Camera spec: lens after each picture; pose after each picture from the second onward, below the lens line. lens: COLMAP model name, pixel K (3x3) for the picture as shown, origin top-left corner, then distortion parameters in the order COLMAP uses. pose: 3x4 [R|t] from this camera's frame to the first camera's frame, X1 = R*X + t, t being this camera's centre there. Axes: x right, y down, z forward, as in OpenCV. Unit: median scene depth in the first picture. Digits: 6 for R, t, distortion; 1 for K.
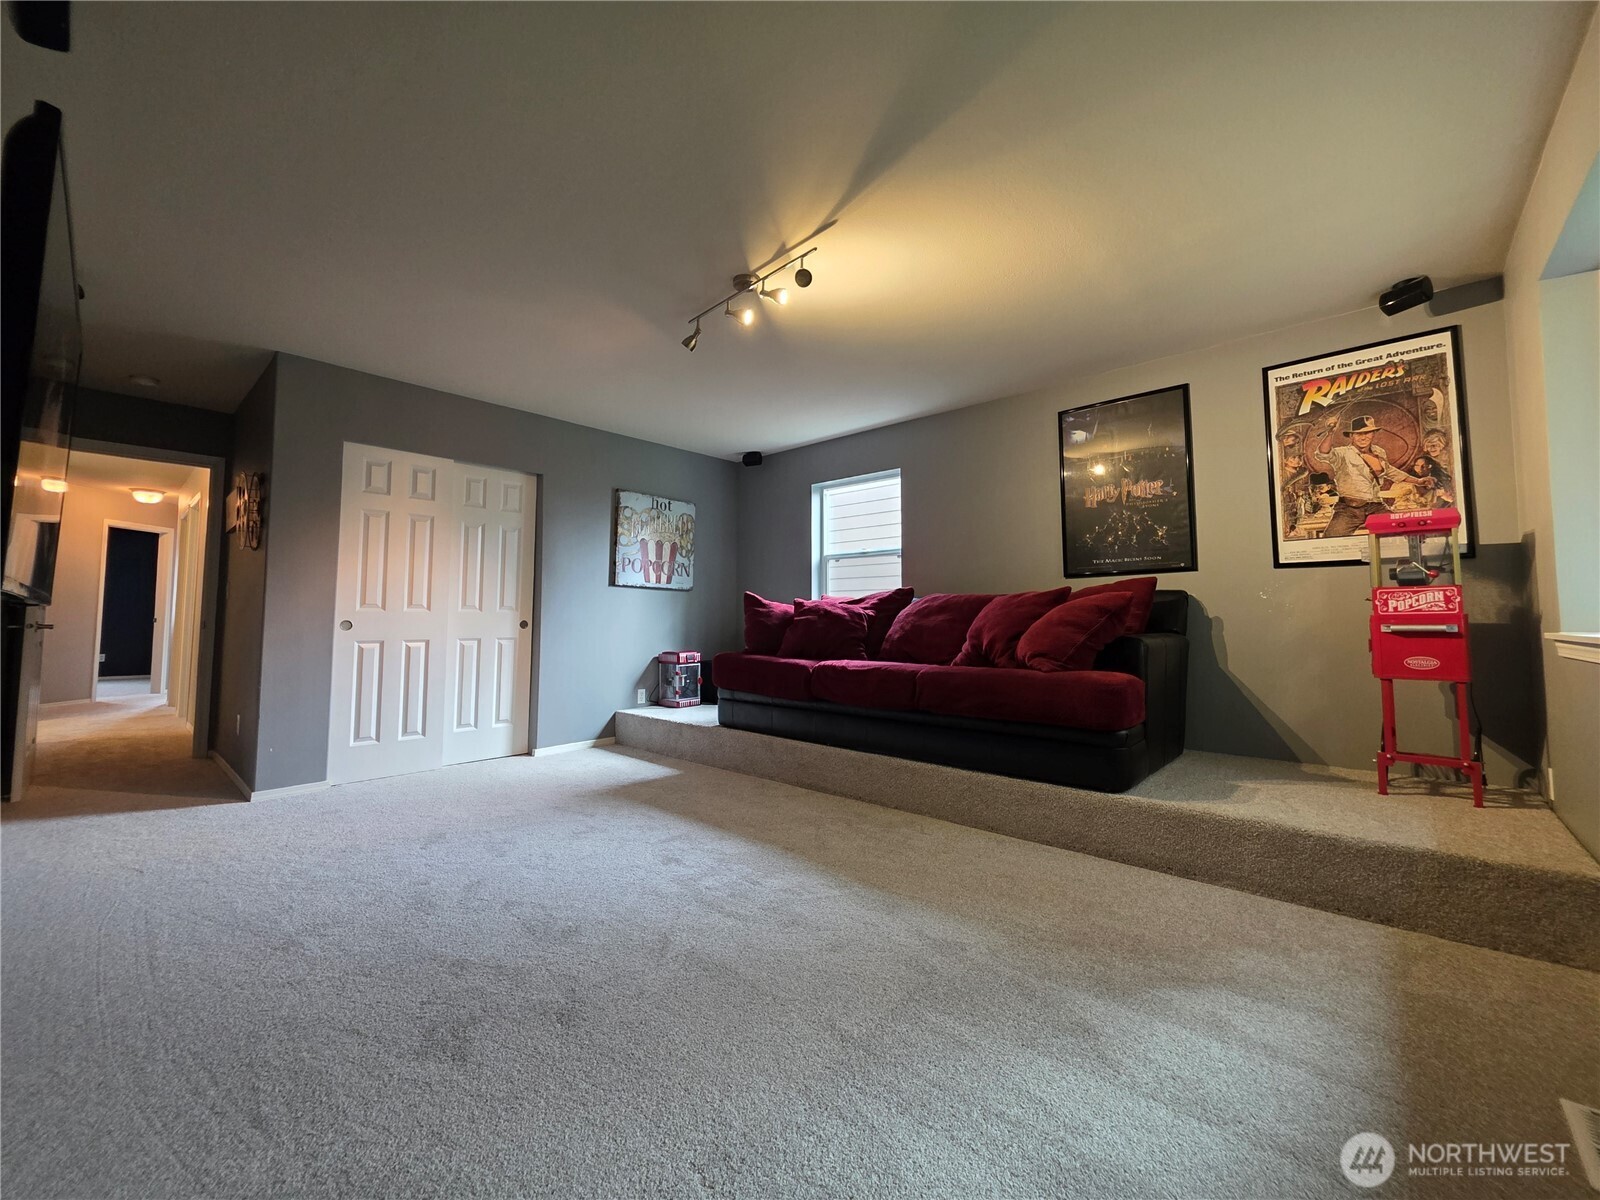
lens RADIAL K [[639.4, 0, 803.3], [0, 639.4, 590.6], [0, 0, 1]] dist [0.001845, -0.000616]
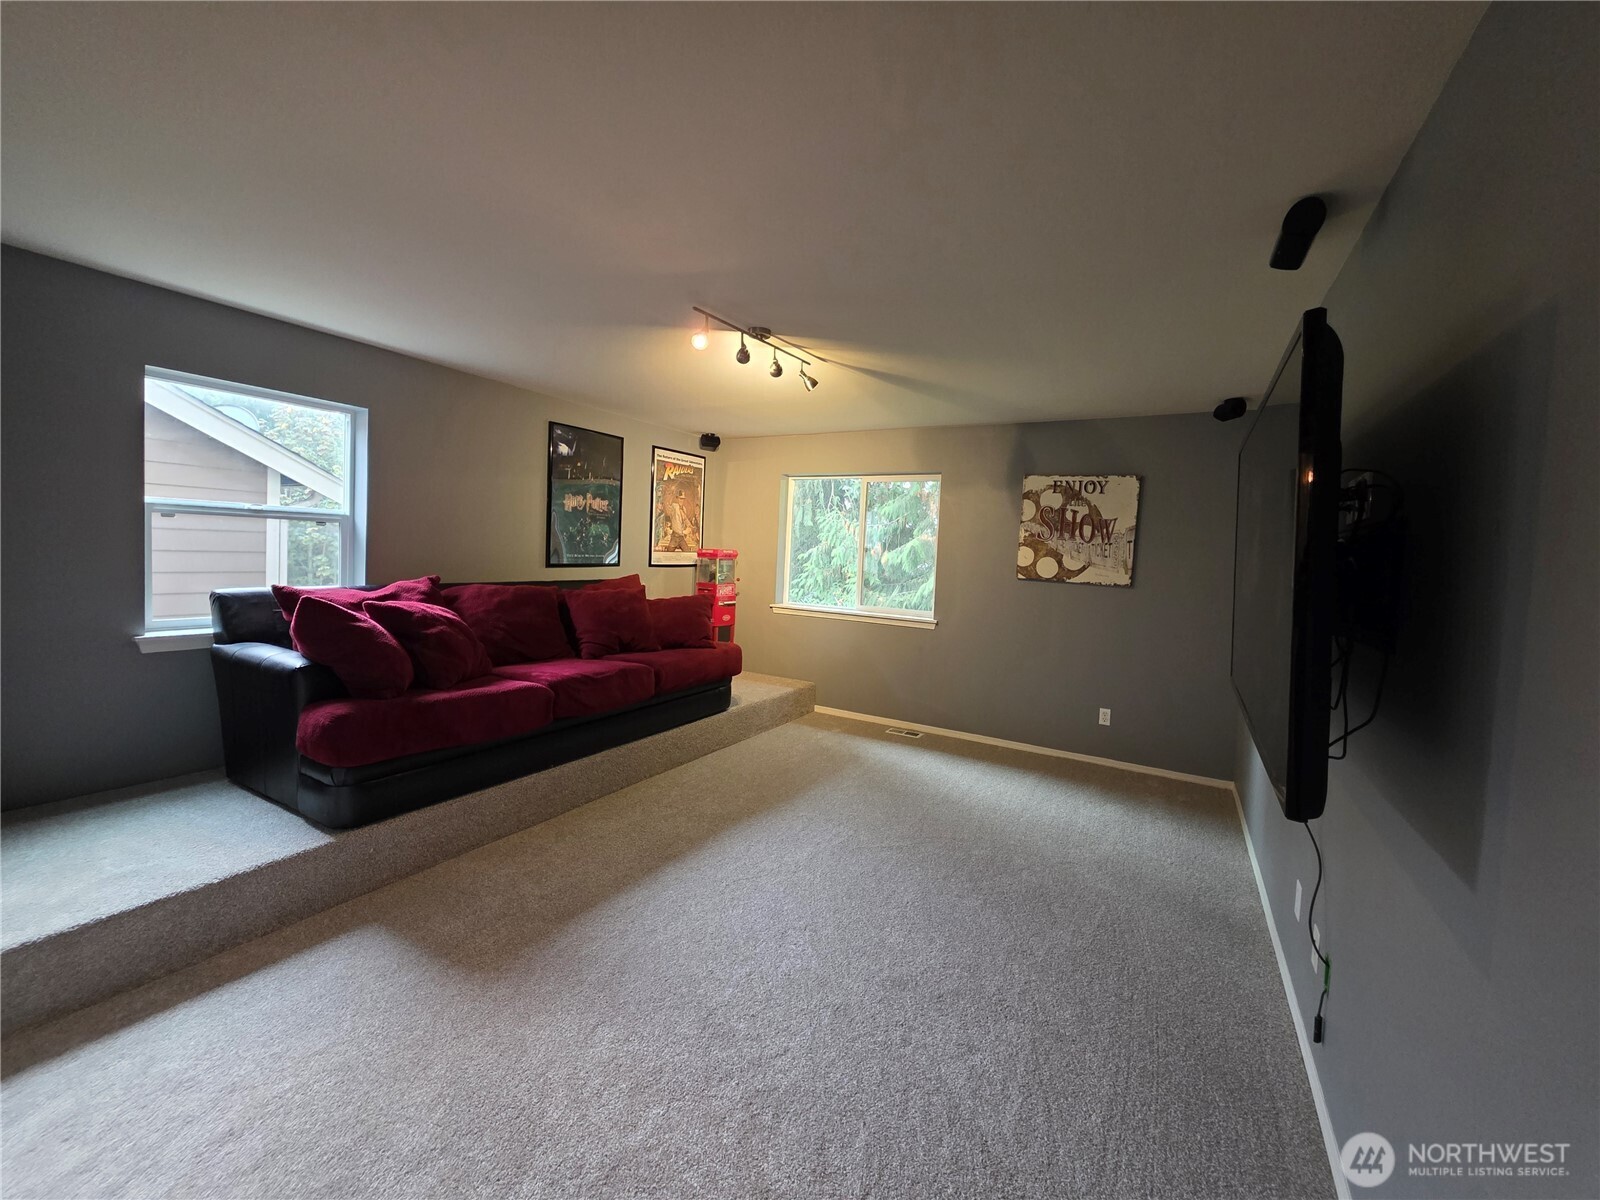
lens RADIAL K [[639.4, 0, 804.1], [0, 639.4, 589.7], [0, 0, 1]] dist [0.001845, -0.000616]
pose [[-0.208433, -0.063790, 0.975954, -1.038820], [-0.080478, 0.995605, 0.047887, -0.092599], [-0.974720, -0.068562, -0.212651, 0.993218]]
